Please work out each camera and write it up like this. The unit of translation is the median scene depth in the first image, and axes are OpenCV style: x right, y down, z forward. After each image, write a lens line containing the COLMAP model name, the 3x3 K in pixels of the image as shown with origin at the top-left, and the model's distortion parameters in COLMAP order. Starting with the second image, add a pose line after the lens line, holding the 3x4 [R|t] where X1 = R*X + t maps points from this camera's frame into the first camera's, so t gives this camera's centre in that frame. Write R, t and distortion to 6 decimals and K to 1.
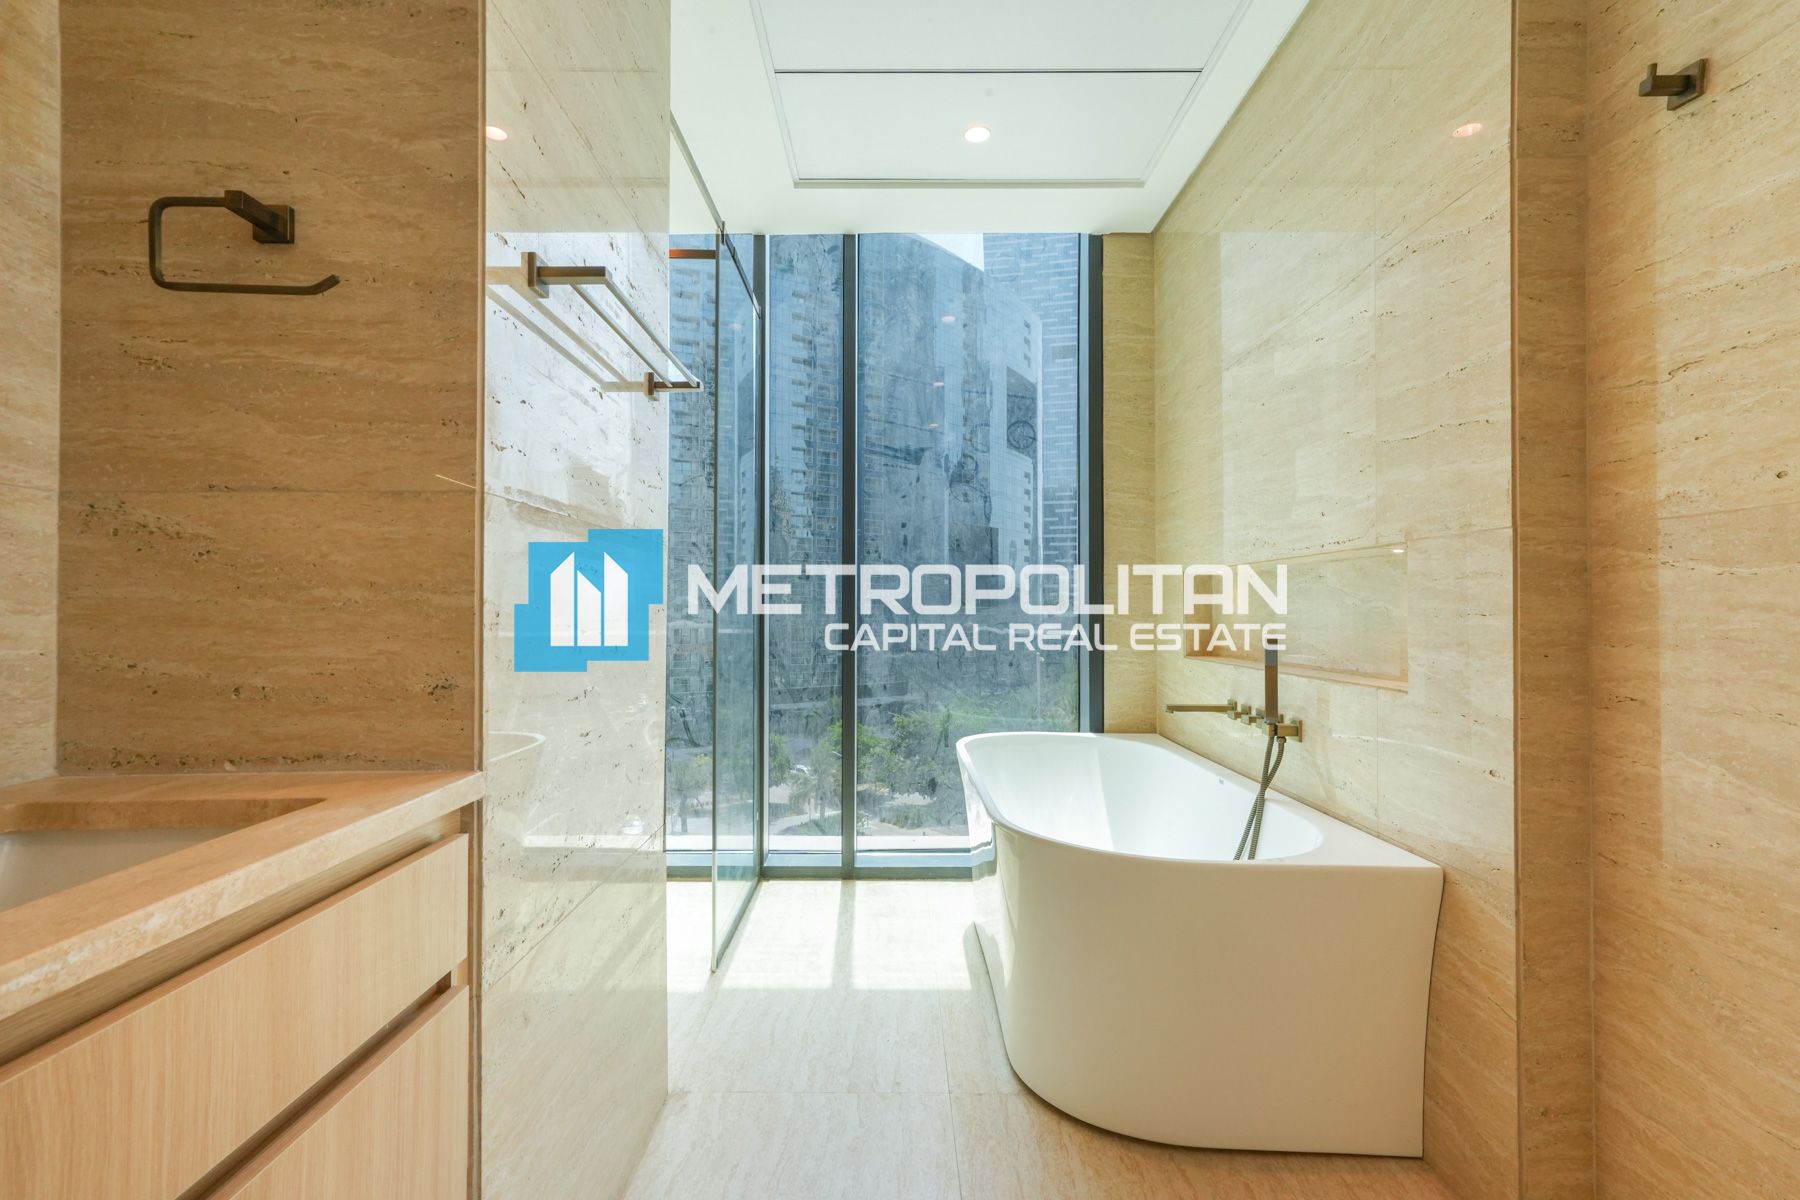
lens RADIAL K [[823.4, 0, 896.9], [0, 823.4, 604.4], [0, 0, 1]] dist [0.018832, -0.003527]
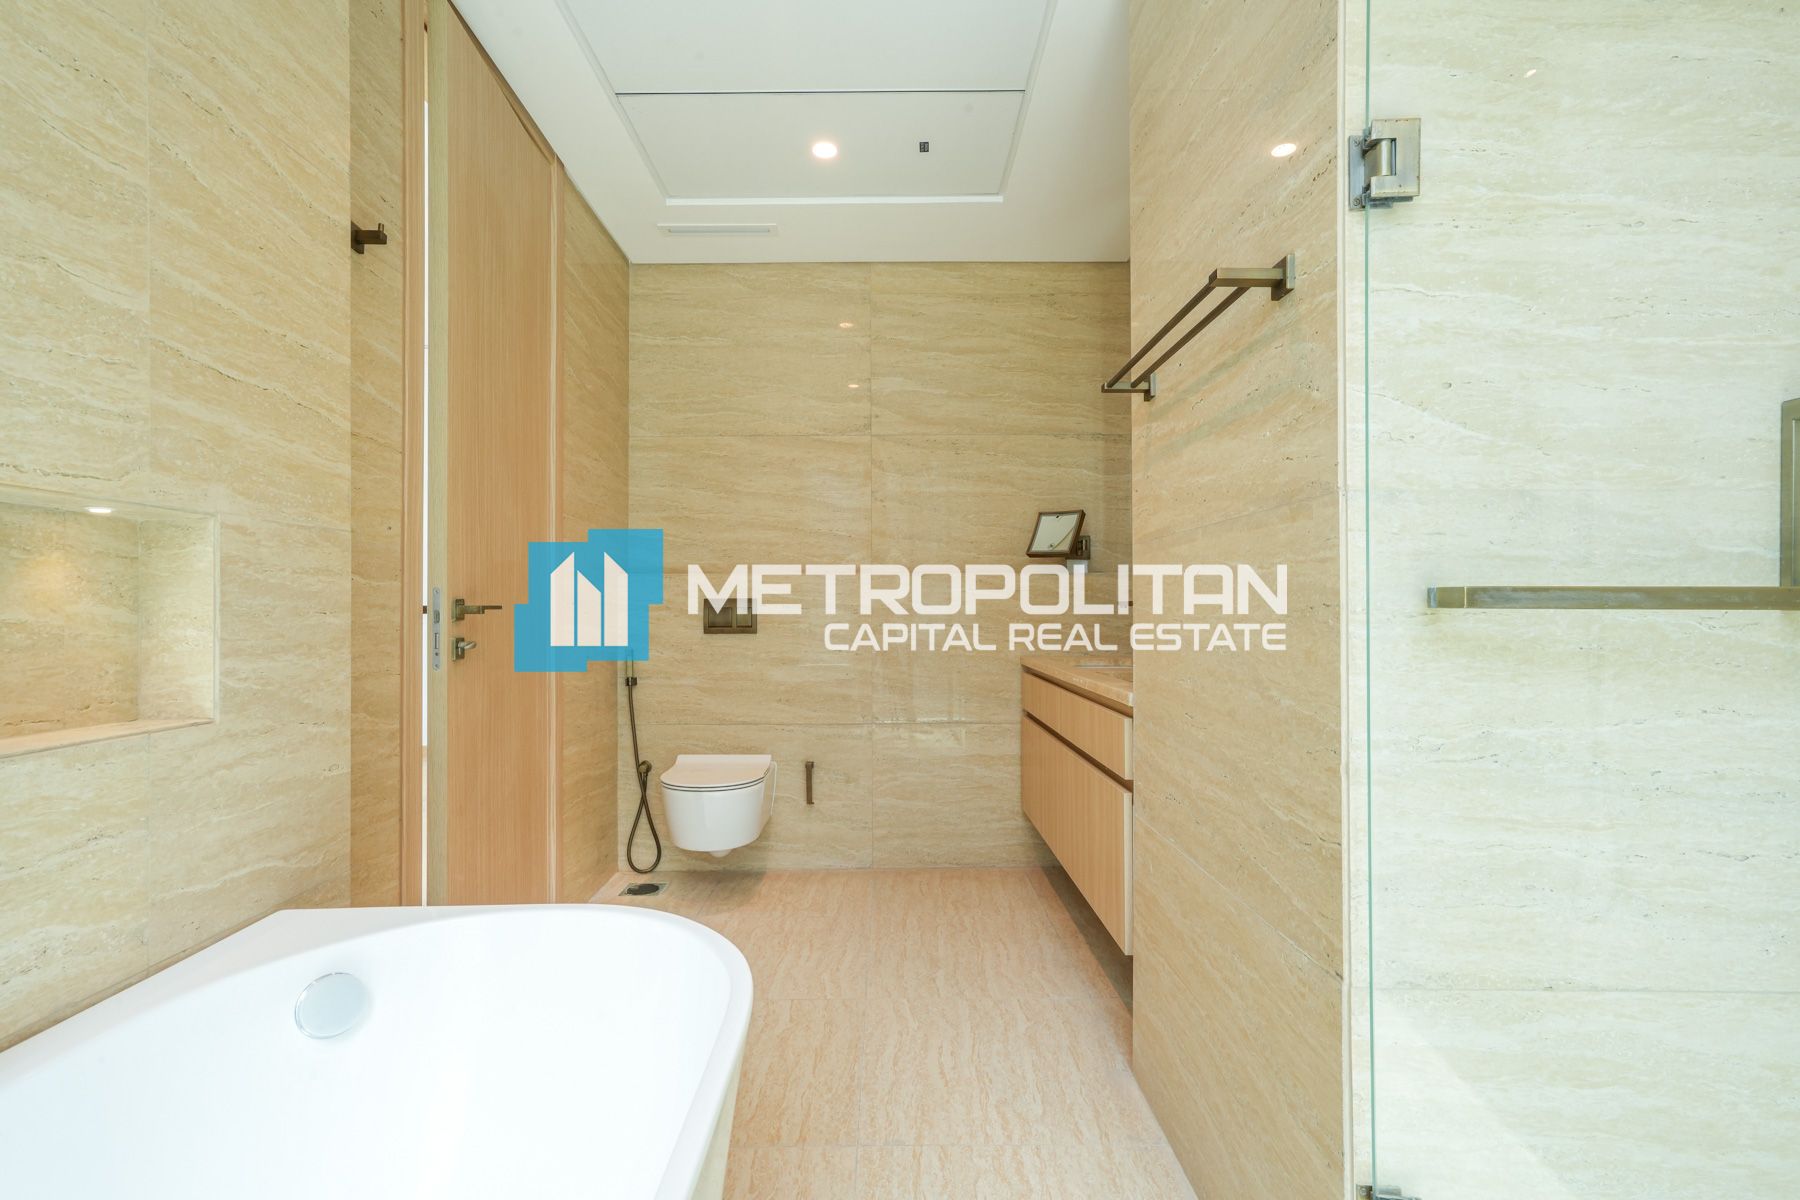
lens RADIAL K [[823.4, 0, 898.3], [0, 823.4, 603.4], [0, 0, 1]] dist [0.018832, -0.003527]
pose [[-0.999952, 0.004039, -0.008875, 0.030403], [0.004153, 0.999909, -0.012806, 0.015872], [0.008823, -0.012842, -0.999879, 1.892216]]
